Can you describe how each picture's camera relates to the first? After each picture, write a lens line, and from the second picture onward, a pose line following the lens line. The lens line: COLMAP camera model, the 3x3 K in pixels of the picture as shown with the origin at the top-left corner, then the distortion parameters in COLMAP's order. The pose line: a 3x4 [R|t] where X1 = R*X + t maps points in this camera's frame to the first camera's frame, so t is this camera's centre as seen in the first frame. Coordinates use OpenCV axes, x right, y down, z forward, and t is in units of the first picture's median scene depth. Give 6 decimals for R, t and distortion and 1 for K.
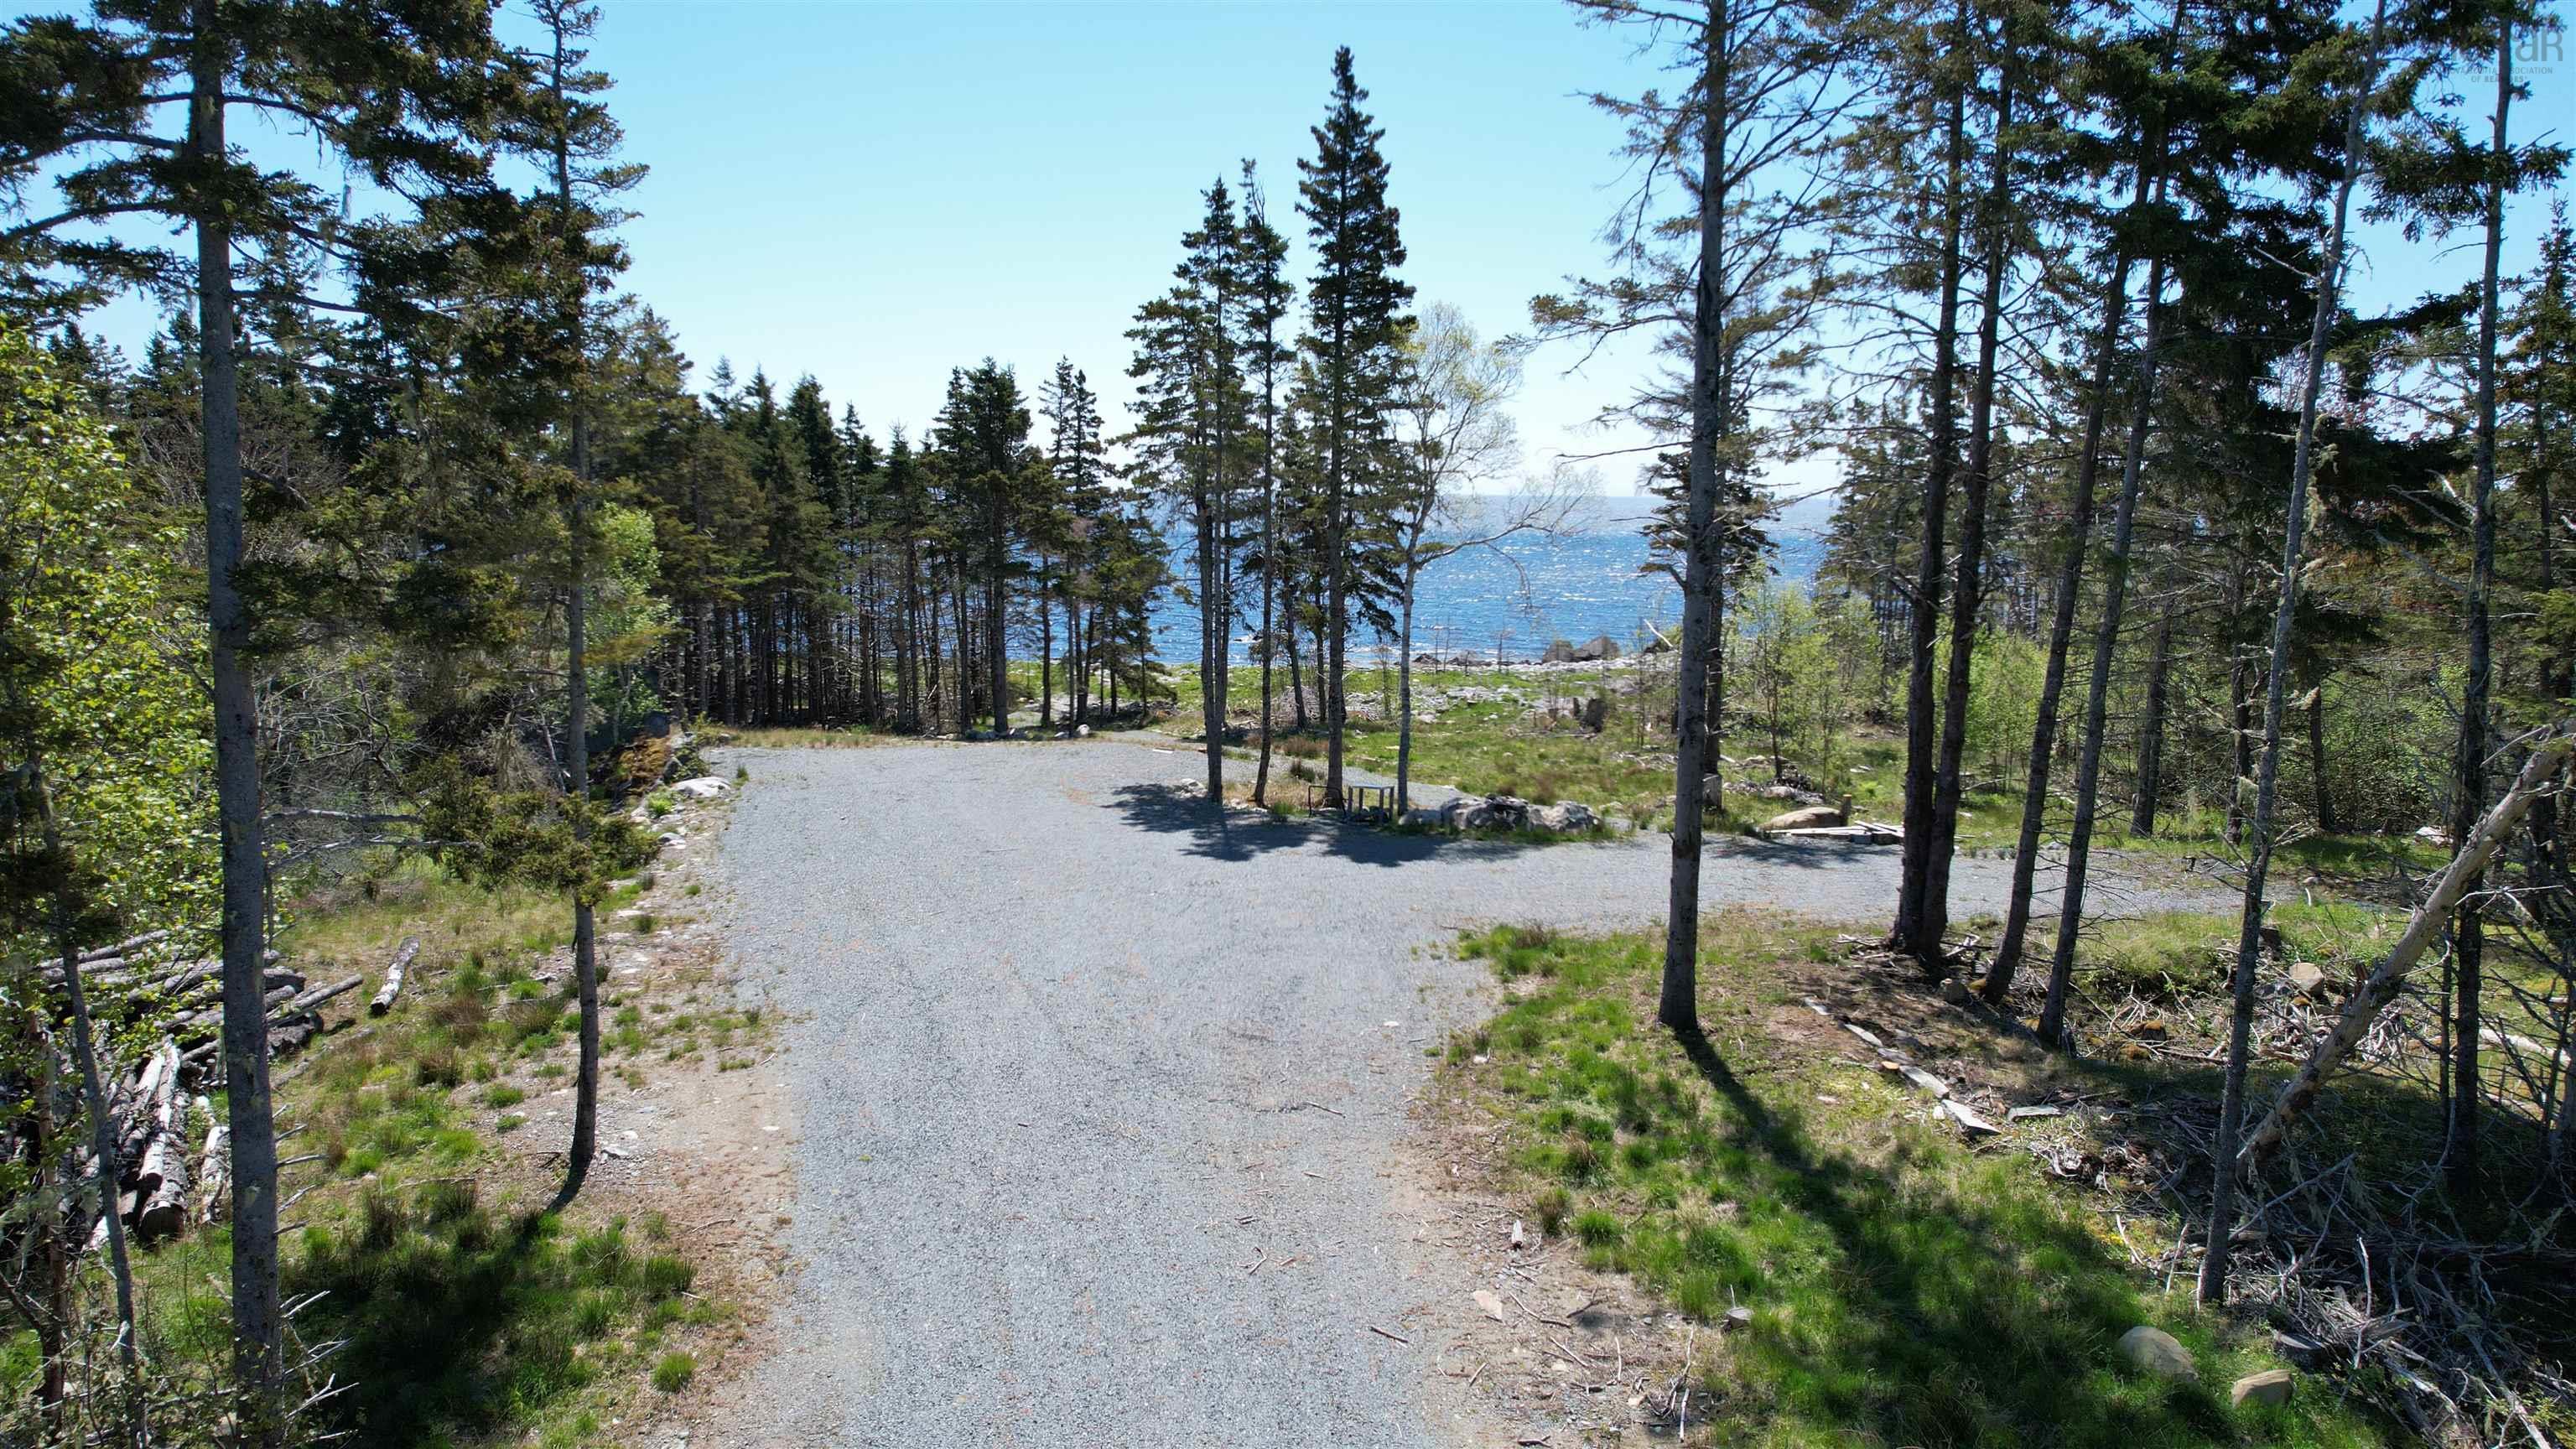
lens RADIAL K [[1638.3, 0, 1295.8], [0, 1638.3, 712.8], [0, 0, 1]] dist [-0.092293, 0.084740]
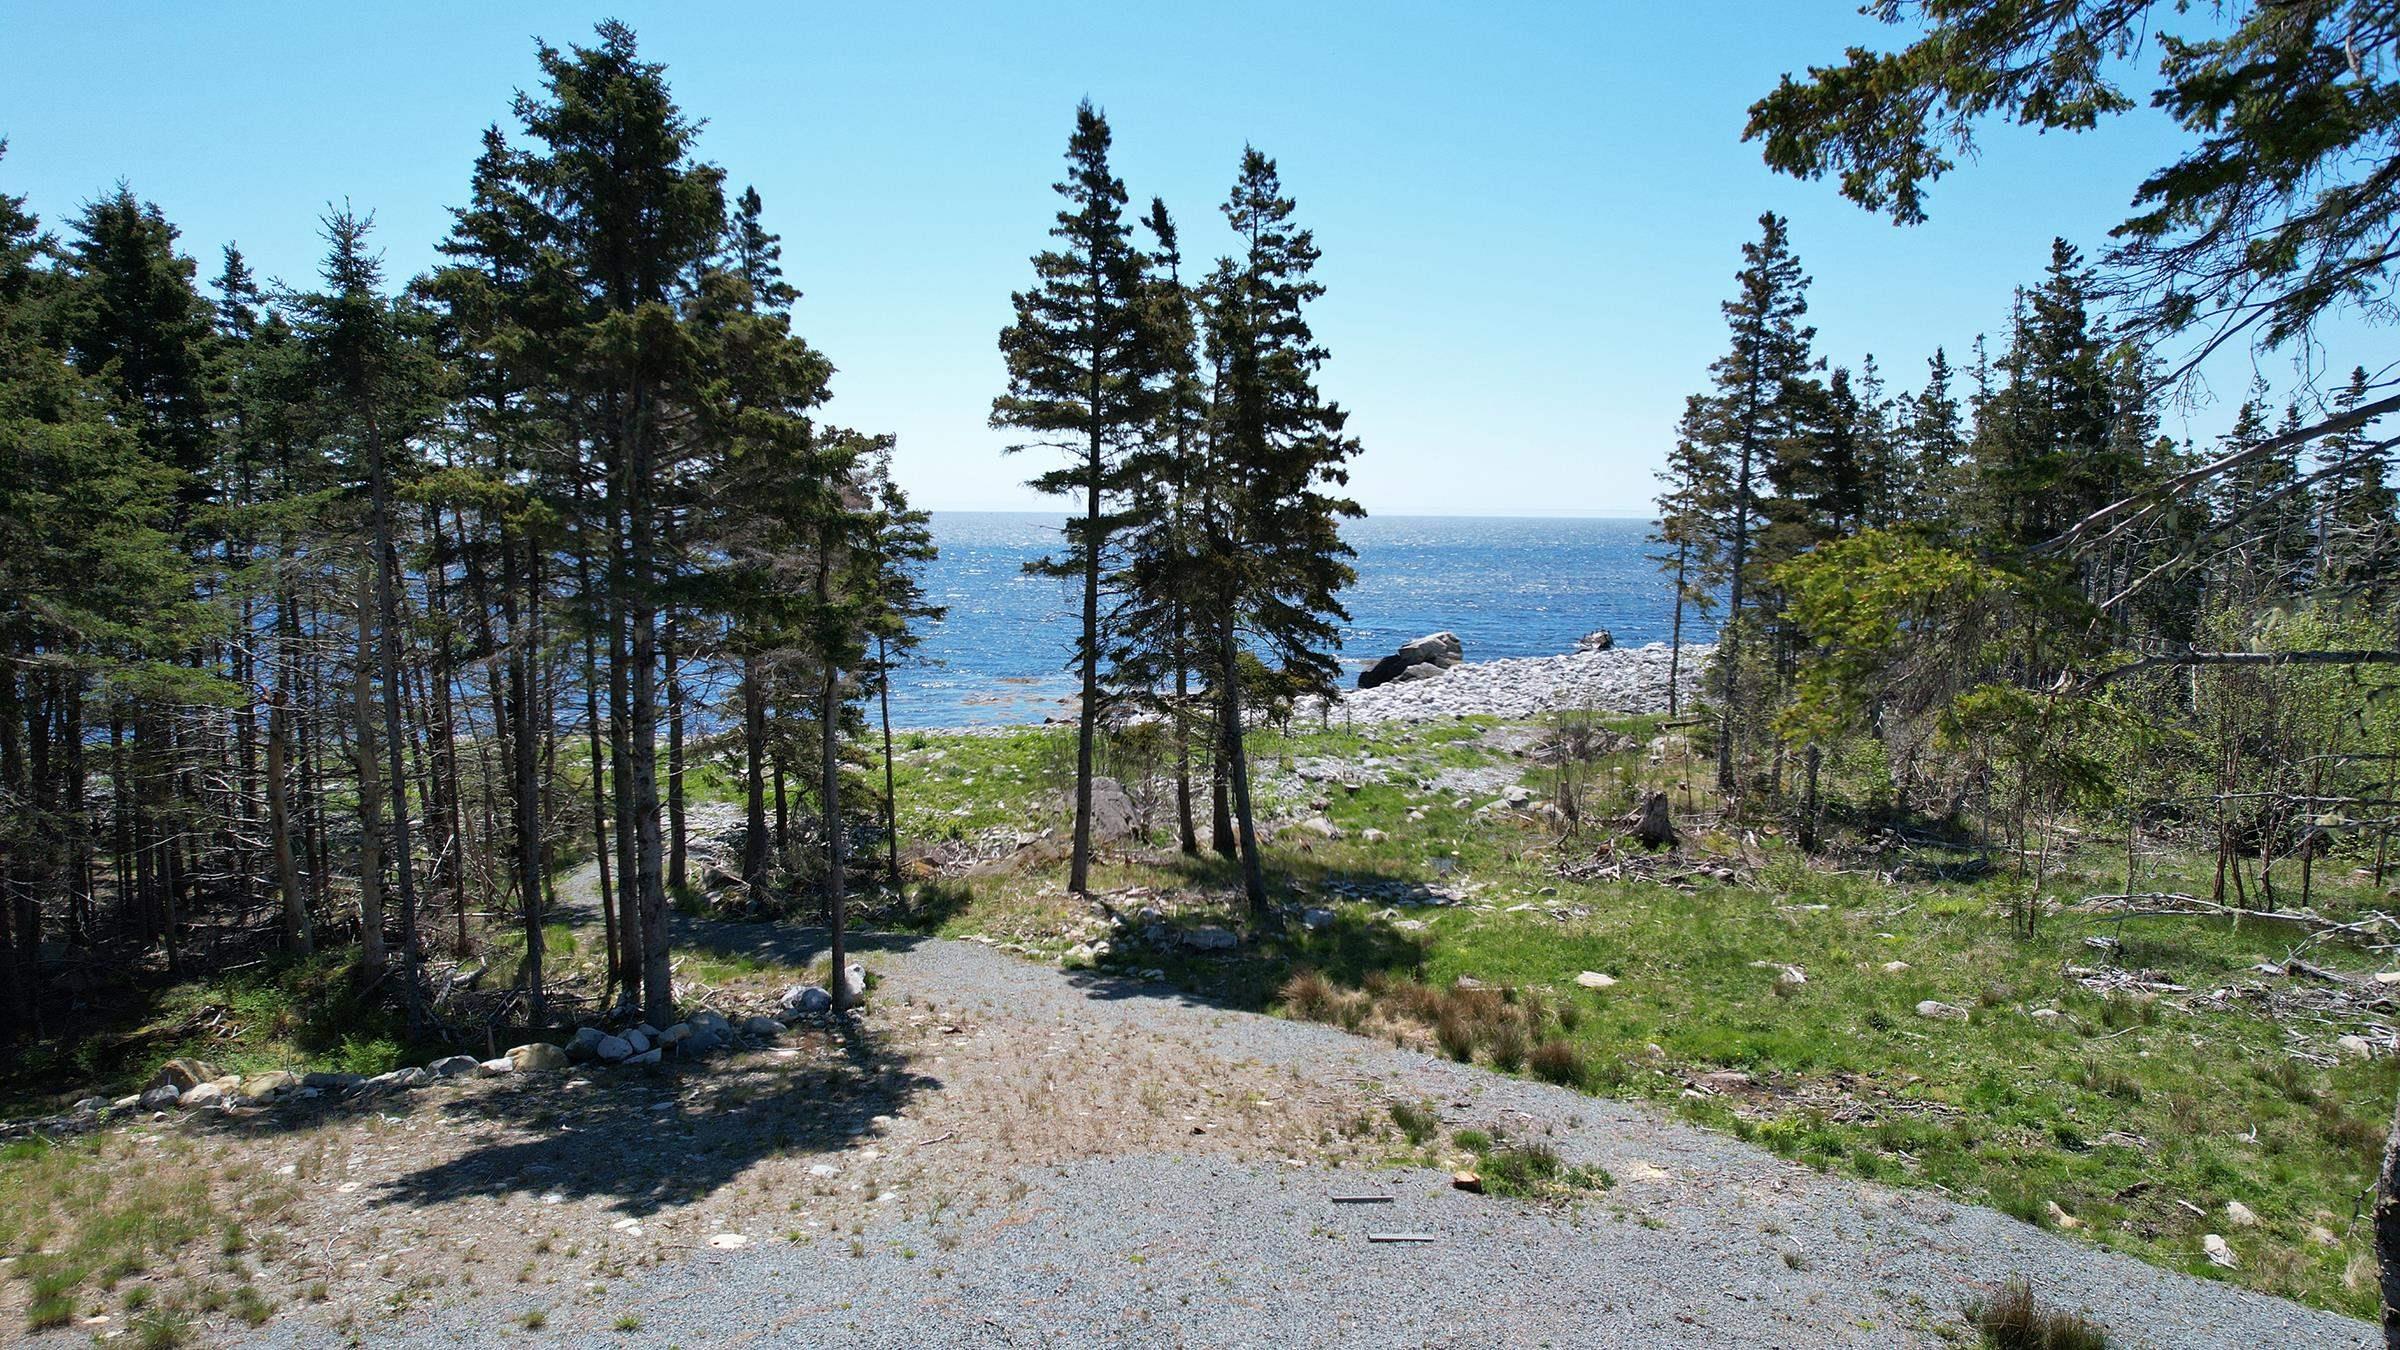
lens RADIAL K [[1526.4, 0, 1207.3], [0, 1526.4, 664.1], [0, 0, 1]] dist [-0.092293, 0.084740]
pose [[0.962732, -0.031167, 0.268654, -0.146529], [0.039400, 0.998903, -0.025306, -0.056883], [-0.267570, 0.034947, 0.962904, 0.616188]]
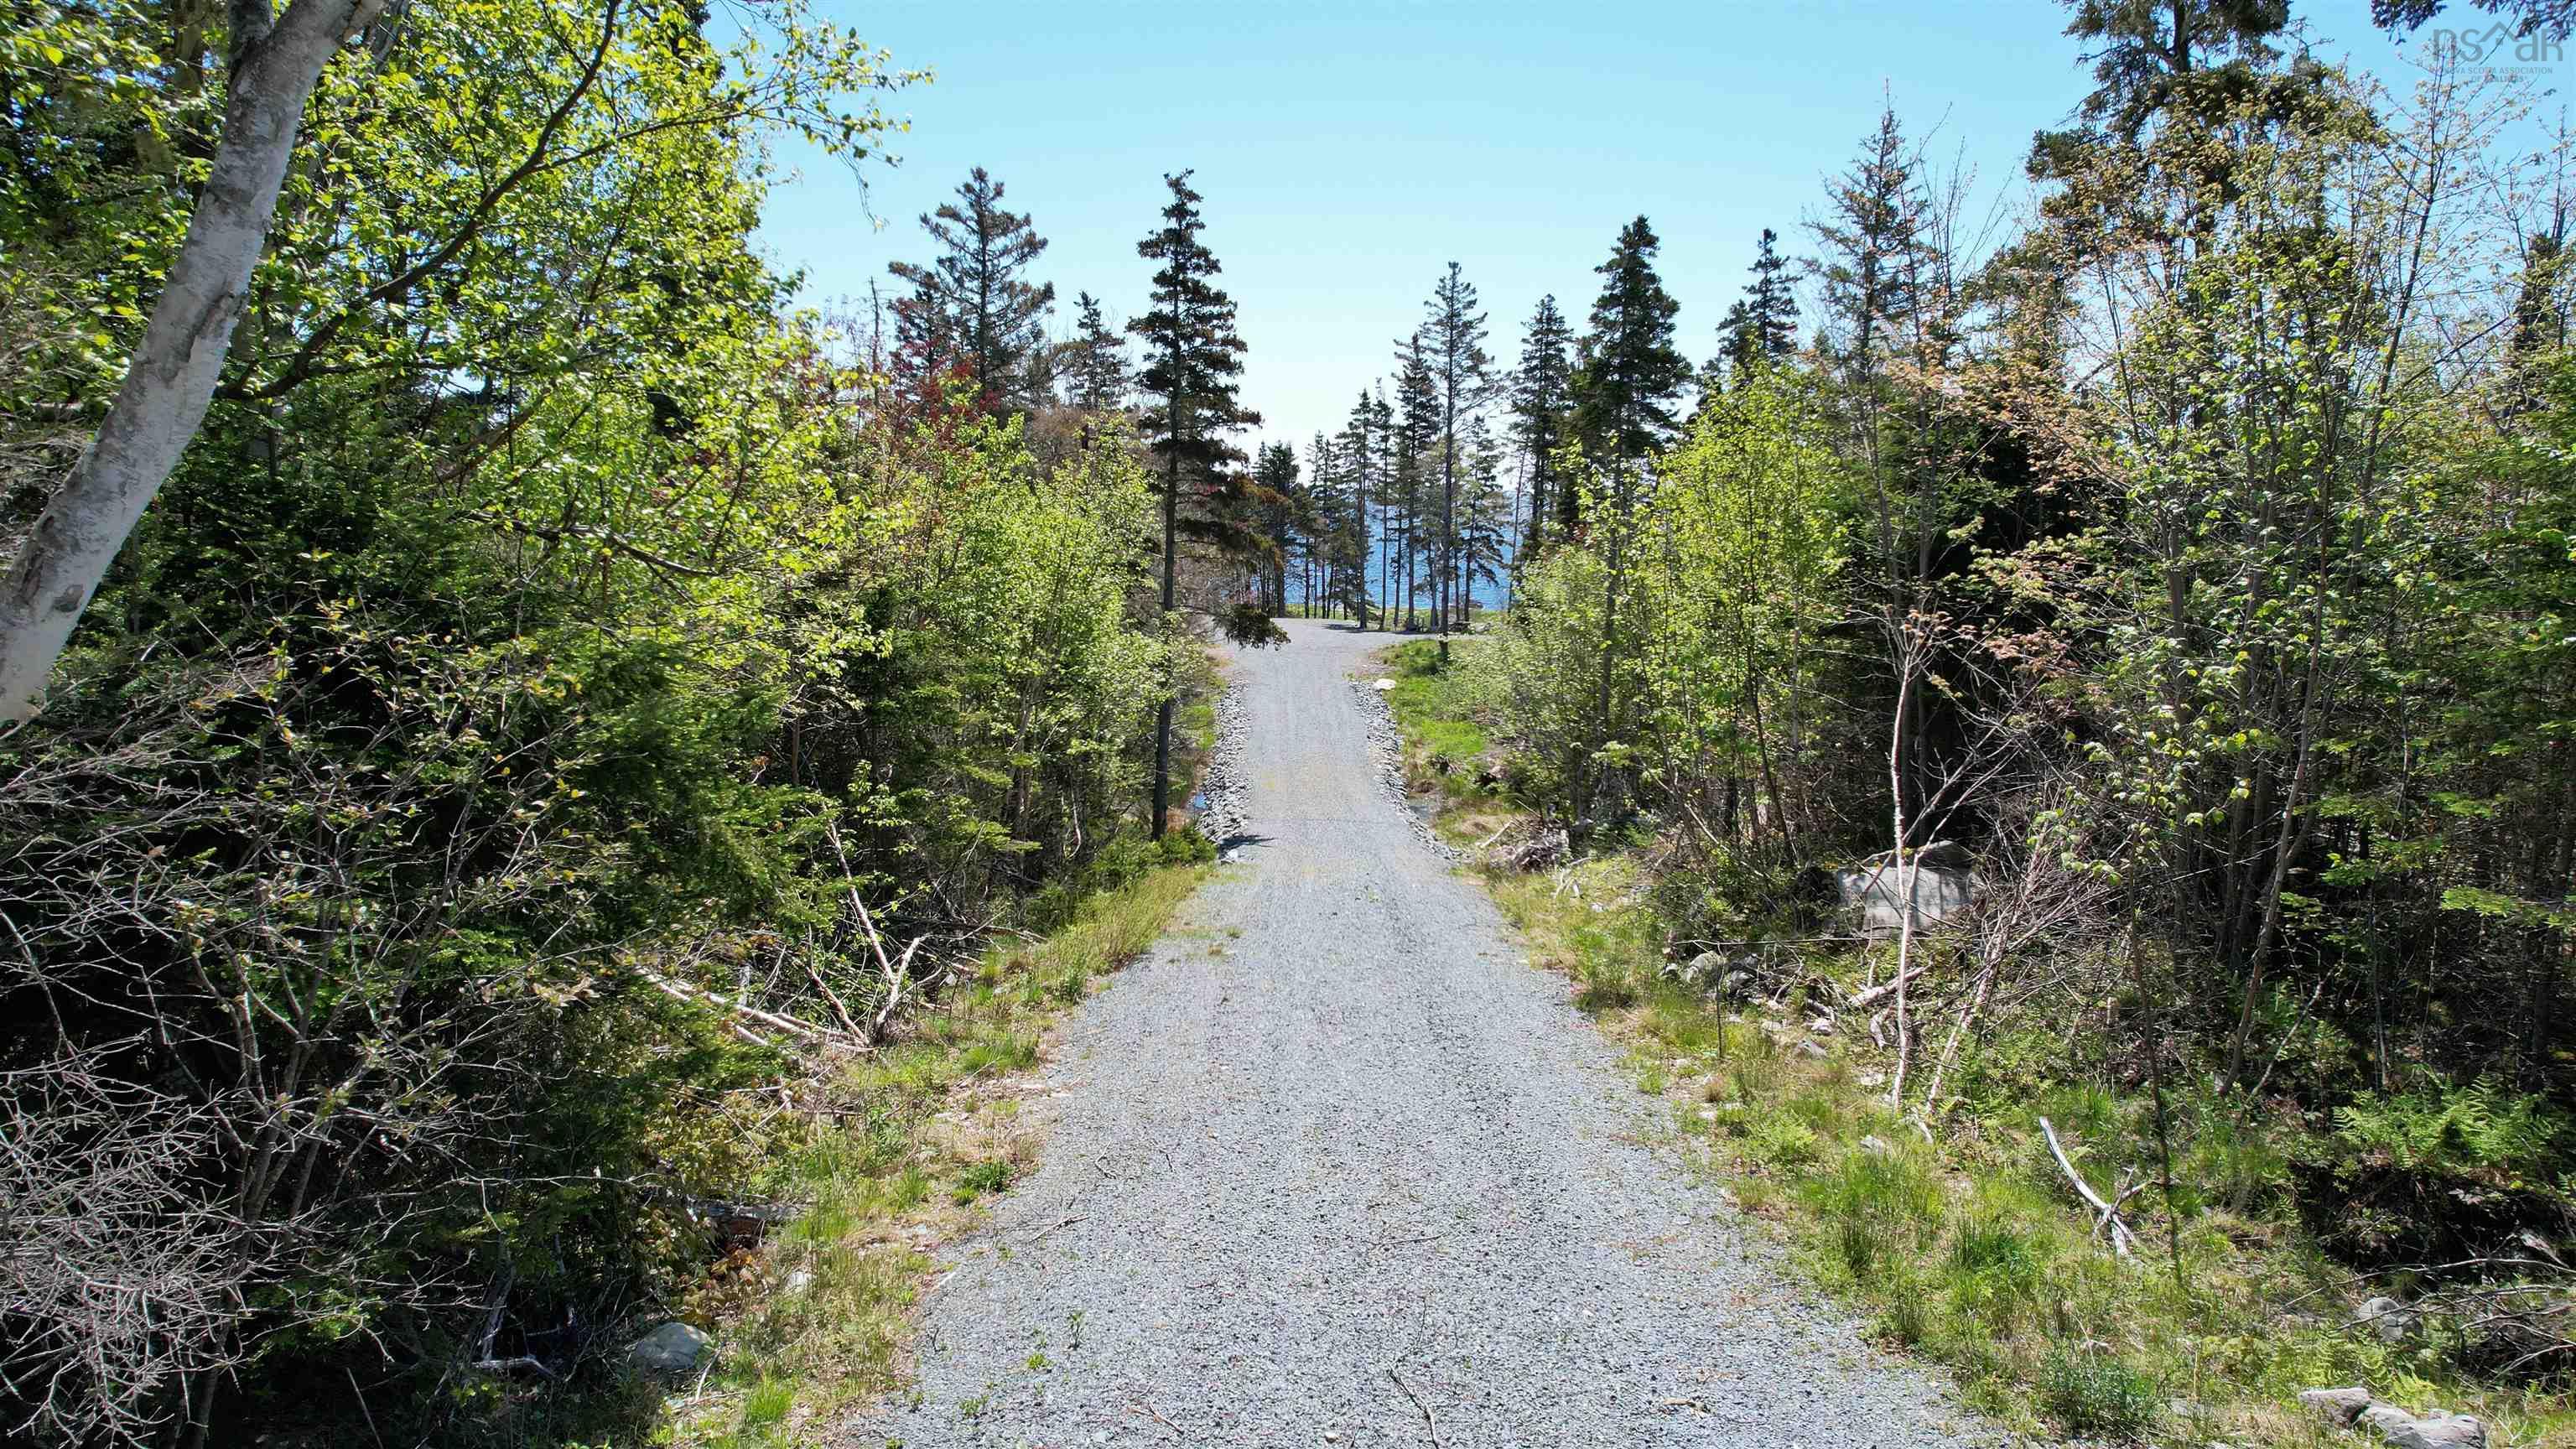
lens RADIAL K [[1638.3, 0, 1295.8], [0, 1638.3, 712.8], [0, 0, 1]] dist [-0.092293, 0.084740]
pose [[0.985066, 0.018029, -0.171228, 0.190759], [-0.018873, 0.999816, -0.003302, 0.132729], [0.171137, 0.006484, 0.985226, -1.022927]]
